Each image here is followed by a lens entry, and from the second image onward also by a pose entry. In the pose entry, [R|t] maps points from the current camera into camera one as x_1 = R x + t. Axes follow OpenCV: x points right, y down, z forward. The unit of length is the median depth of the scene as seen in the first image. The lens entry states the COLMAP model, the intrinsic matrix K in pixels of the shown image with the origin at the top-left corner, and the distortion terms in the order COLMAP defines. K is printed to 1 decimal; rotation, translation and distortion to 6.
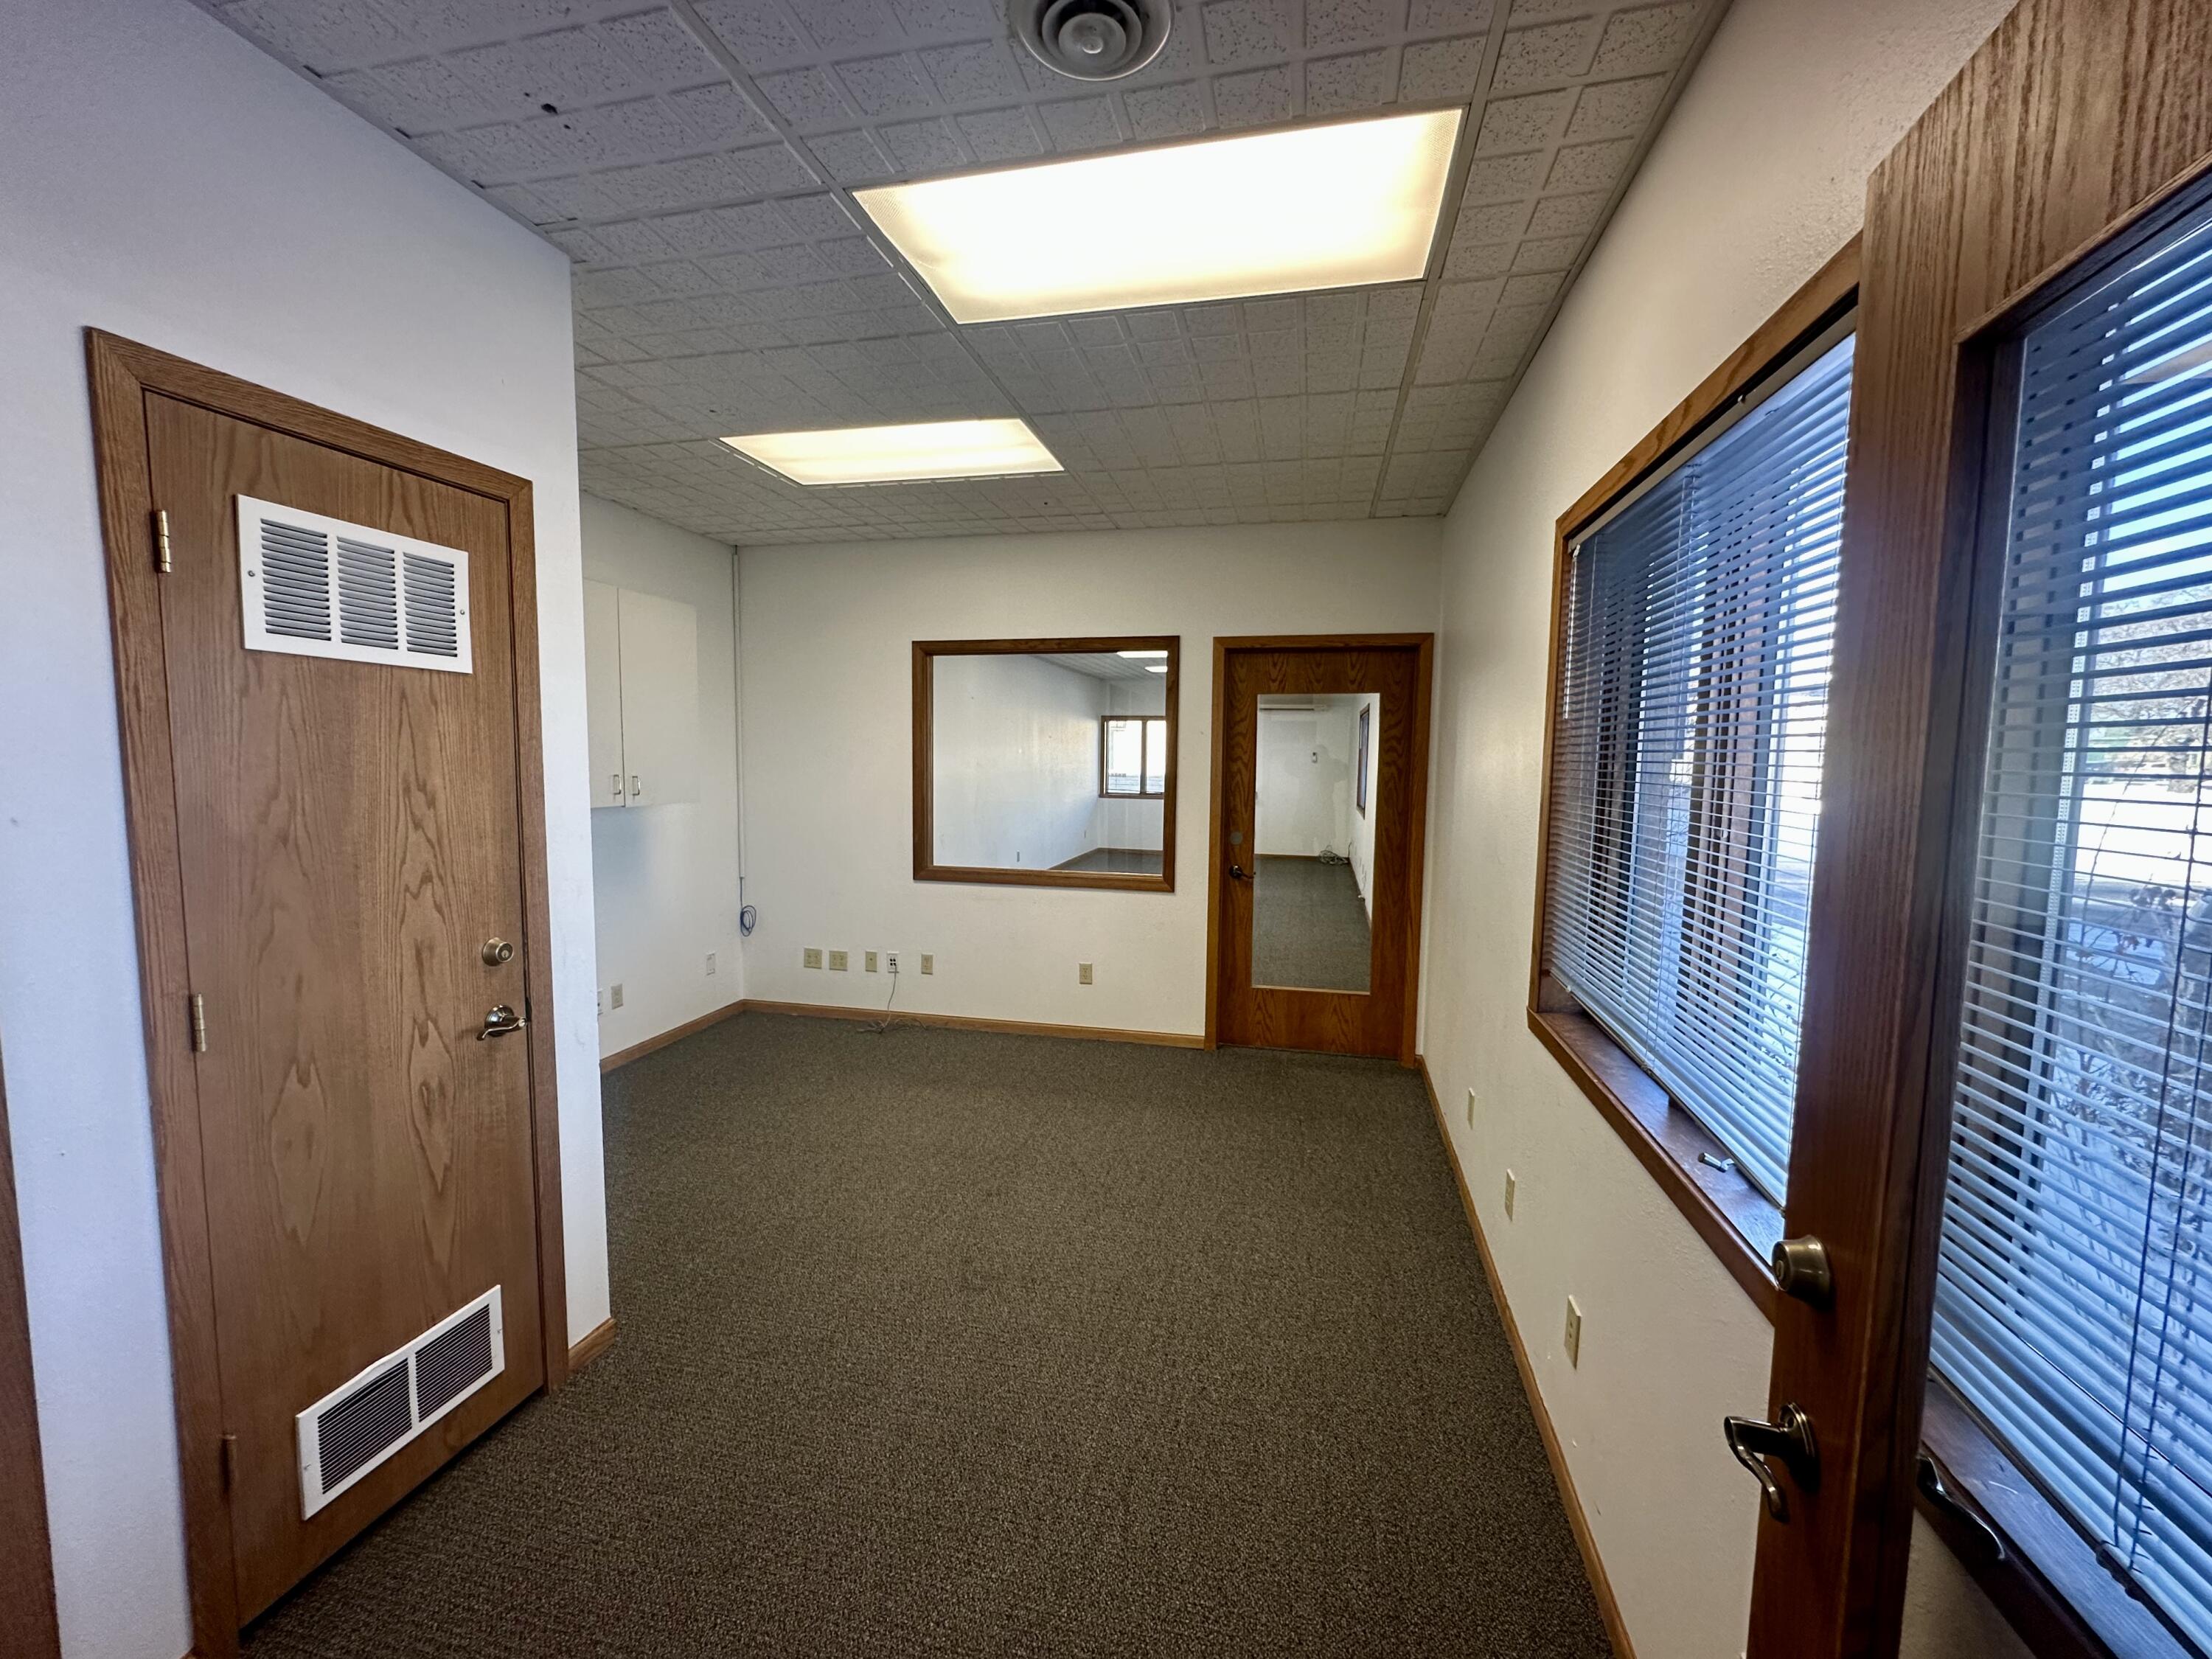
lens RADIAL K [[881.5, 0, 1103.8], [0, 881.5, 834.9], [0, 0, 1]] dist [0.000672, 0.000066]
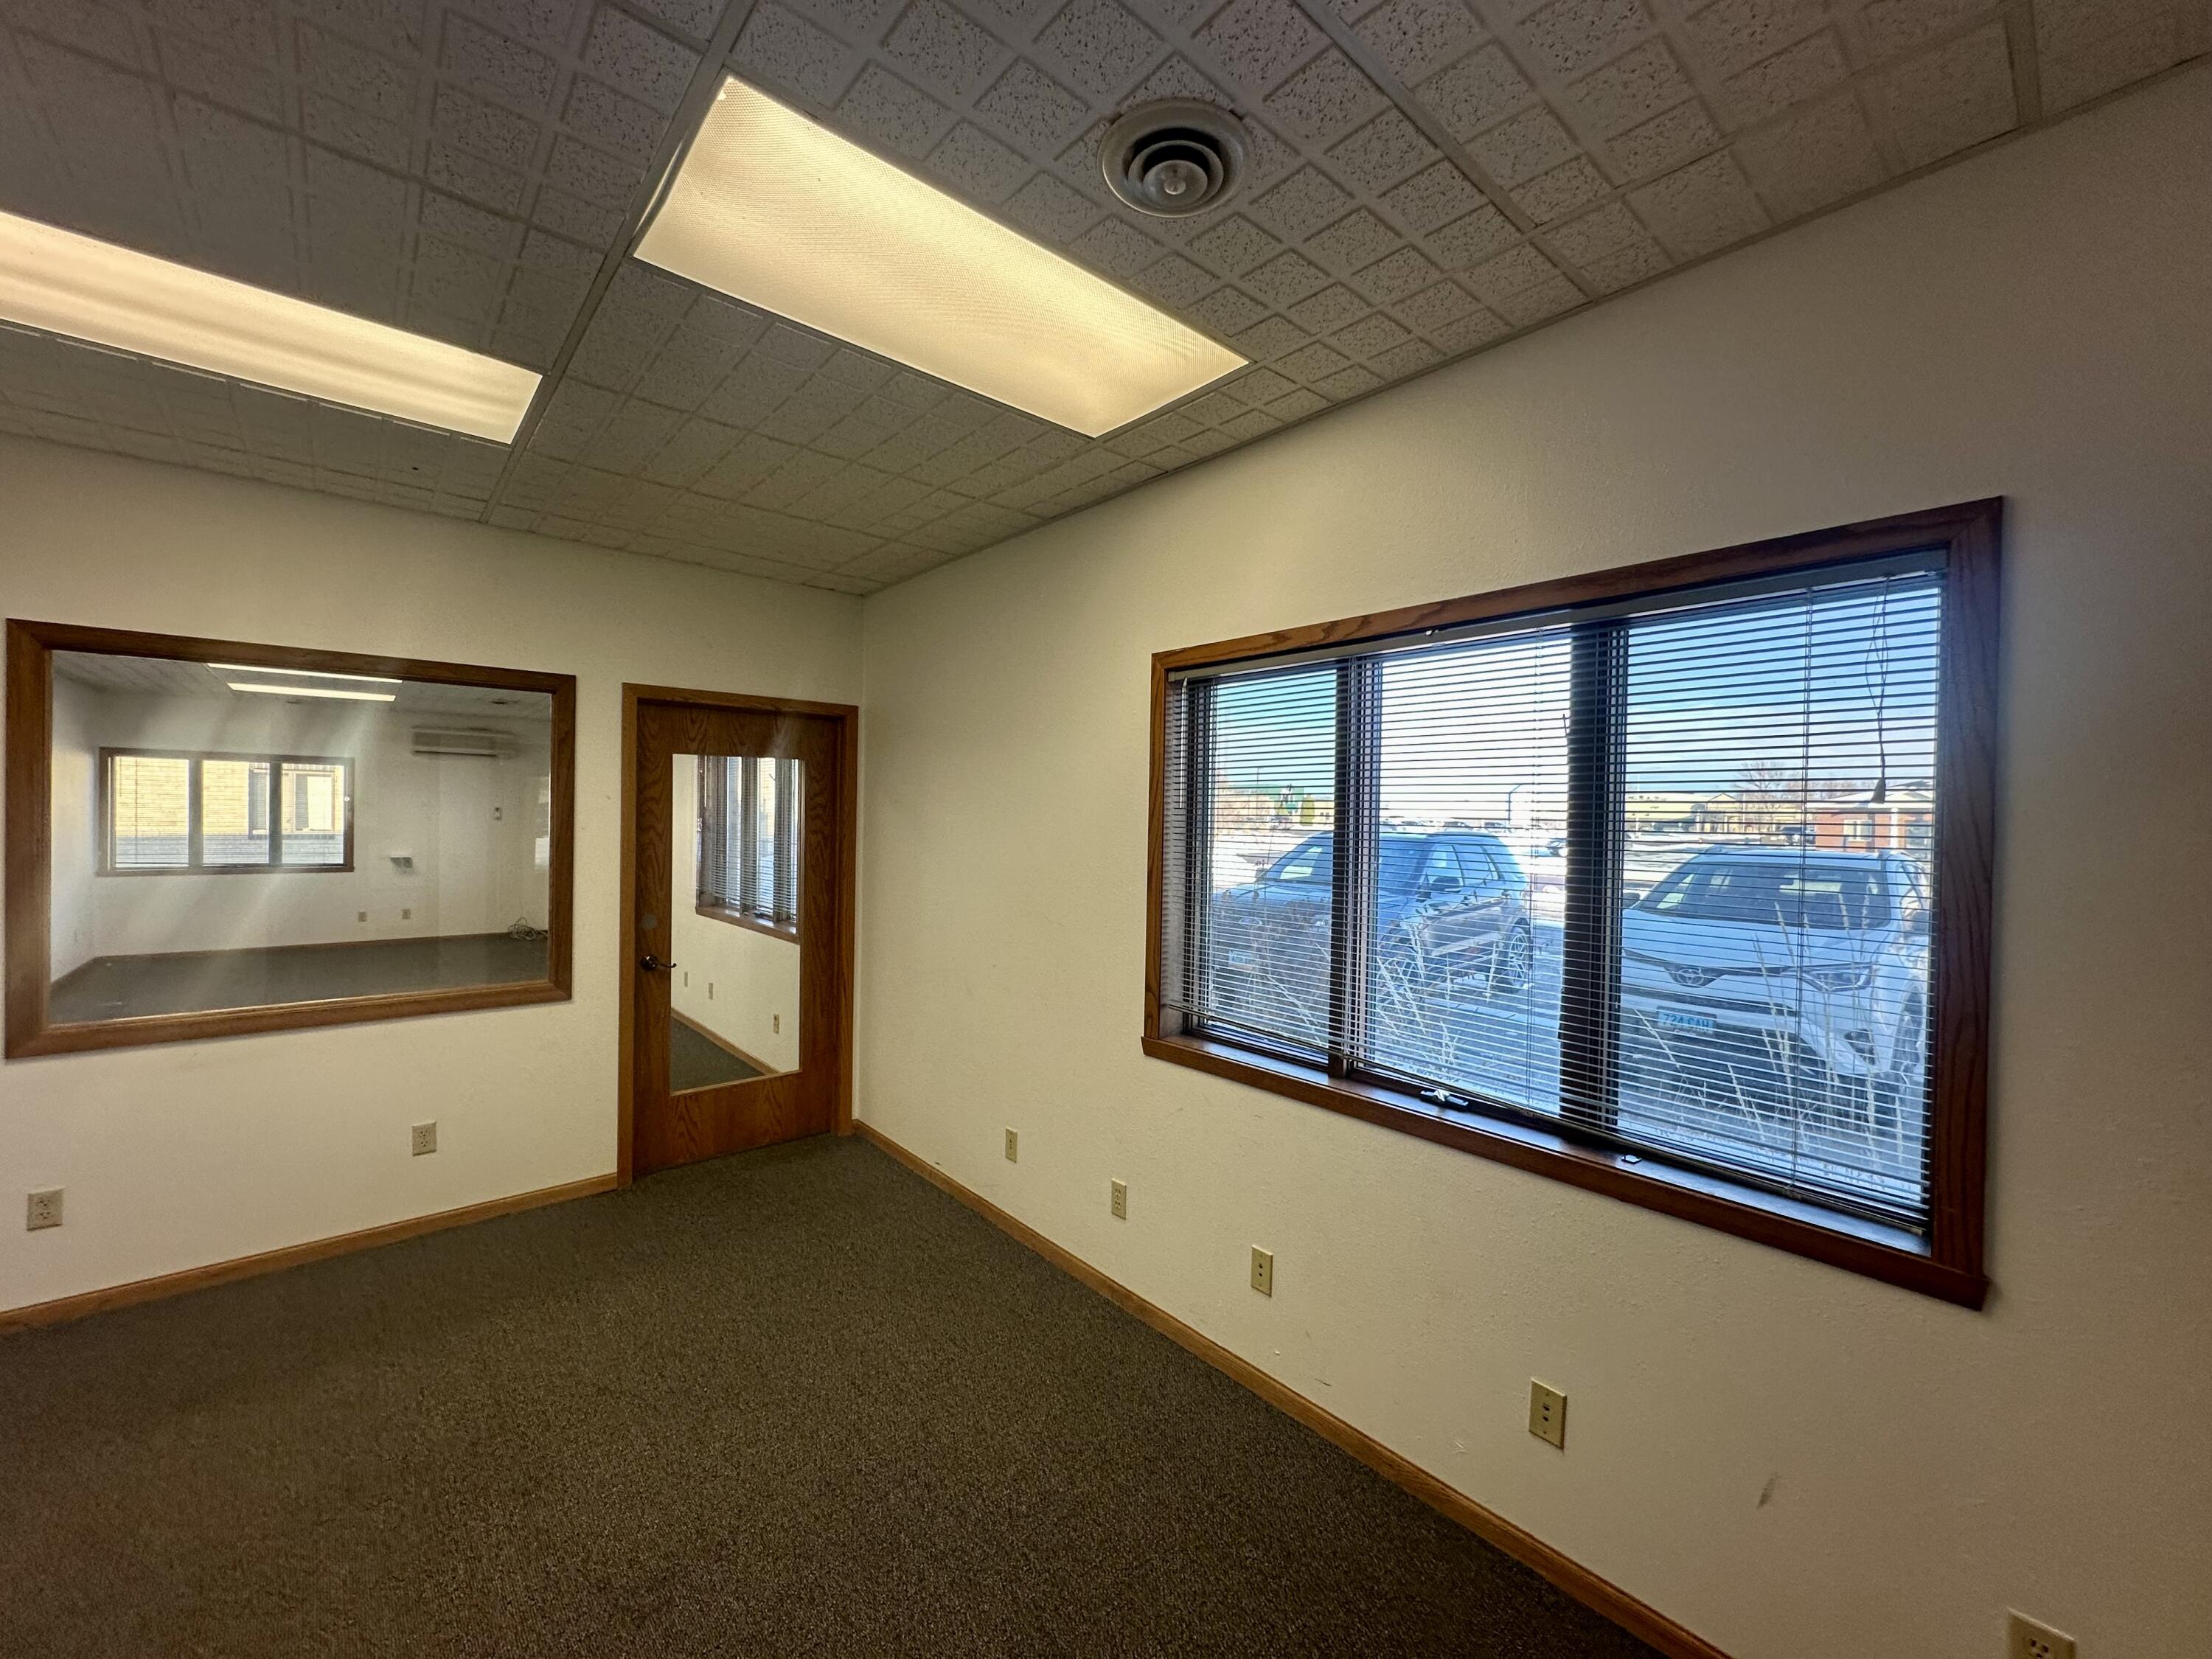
lens RADIAL K [[881.5, 0, 1103.8], [0, 881.5, 834.9], [0, 0, 1]] dist [0.000672, 0.000066]
pose [[0.588366, -0.020890, 0.808325, -0.285555], [0.065589, 0.997605, -0.021960, -0.034131], [-0.805930, 0.065938, 0.588327, 0.156958]]
